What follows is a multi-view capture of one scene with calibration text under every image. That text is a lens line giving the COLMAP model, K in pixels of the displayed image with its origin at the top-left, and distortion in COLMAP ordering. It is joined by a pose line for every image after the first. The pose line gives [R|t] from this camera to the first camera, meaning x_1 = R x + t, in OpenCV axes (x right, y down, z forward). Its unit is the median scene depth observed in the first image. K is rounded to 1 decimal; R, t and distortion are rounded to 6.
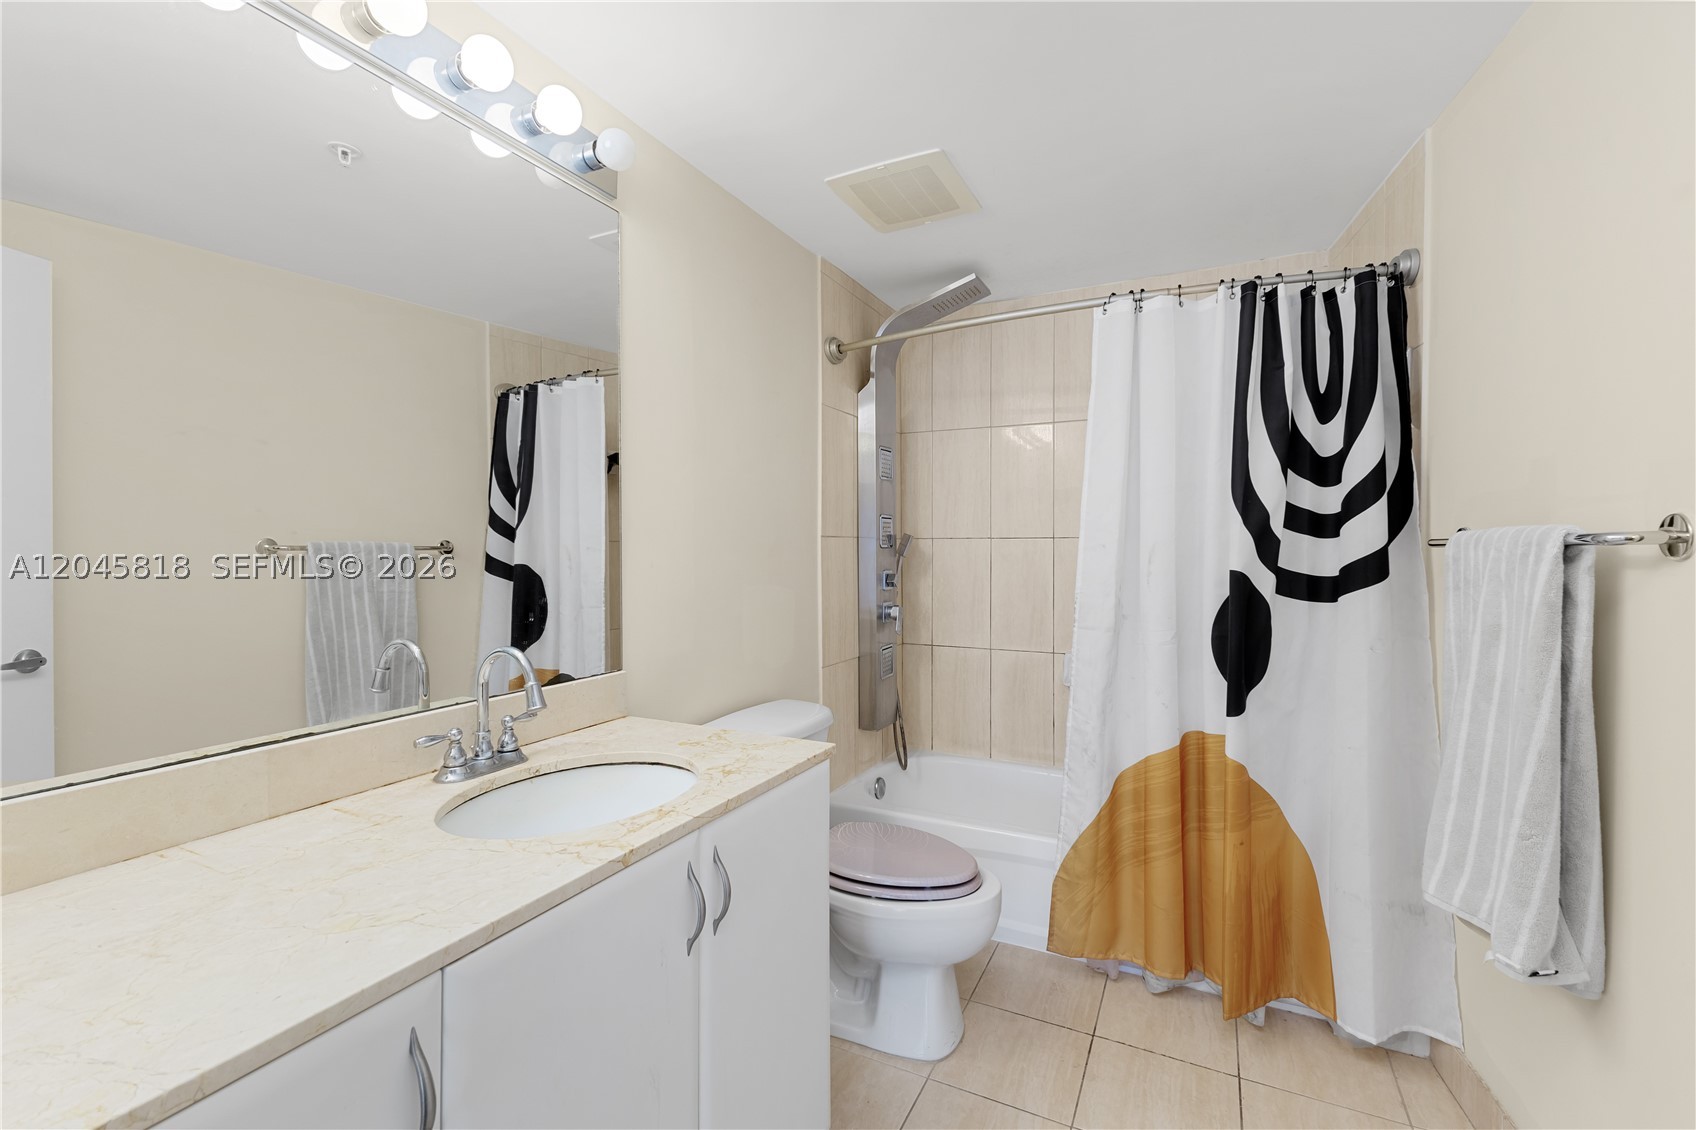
lens RADIAL K [[737.8, 0, 851.3], [0, 737.8, 553.0], [0, 0, 1]] dist [0.005274, -0.000249]
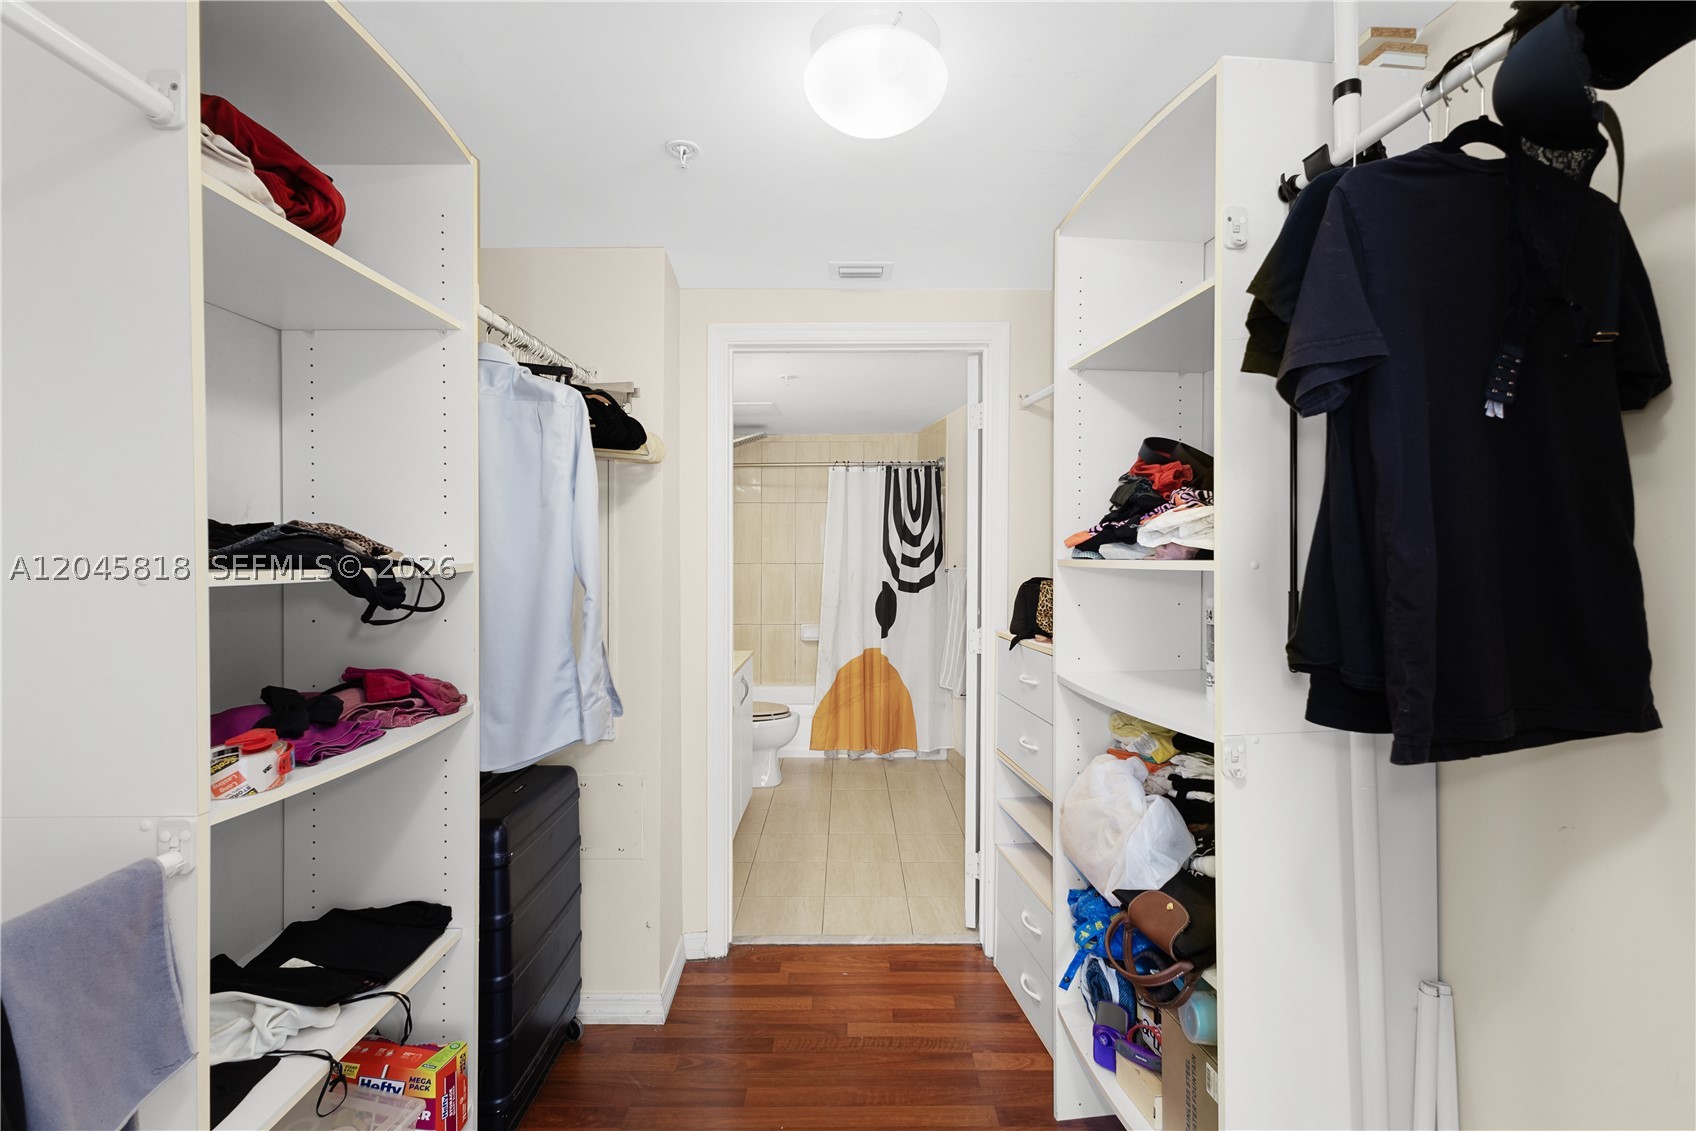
lens RADIAL K [[737.8, 0, 838.1], [0, 737.8, 561.9], [0, 0, 1]] dist [0.005274, -0.000249]
pose [[0.903061, -0.001486, 0.429509, -0.682445], [0.000164, 0.999995, 0.003115, -0.047747], [-0.429511, -0.002743, 0.903057, -1.169586]]
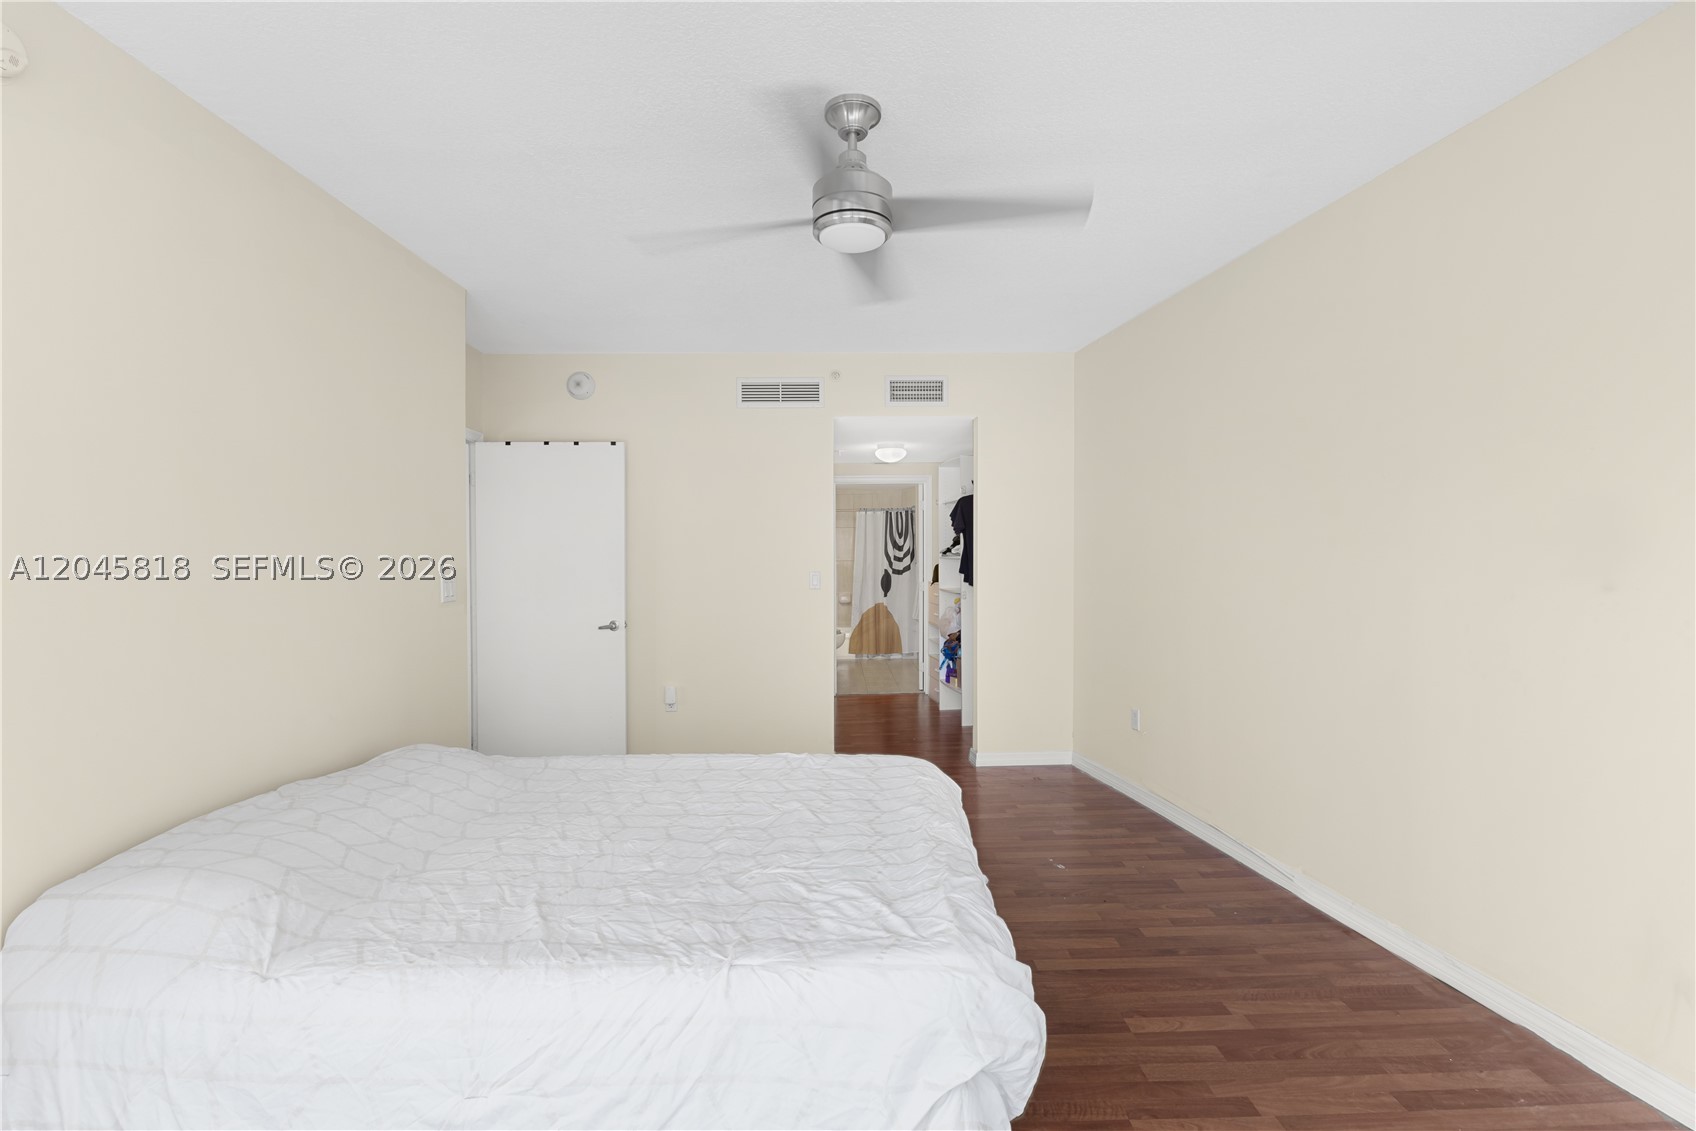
lens RADIAL K [[737.8, 0, 855.8], [0, 737.8, 558.6], [0, 0, 1]] dist [0.005274, -0.000249]
pose [[0.884716, -0.009508, 0.466033, -1.942264], [0.007749, 0.999954, 0.005690, -0.074430], [-0.466066, -0.001423, 0.884749, -3.258680]]
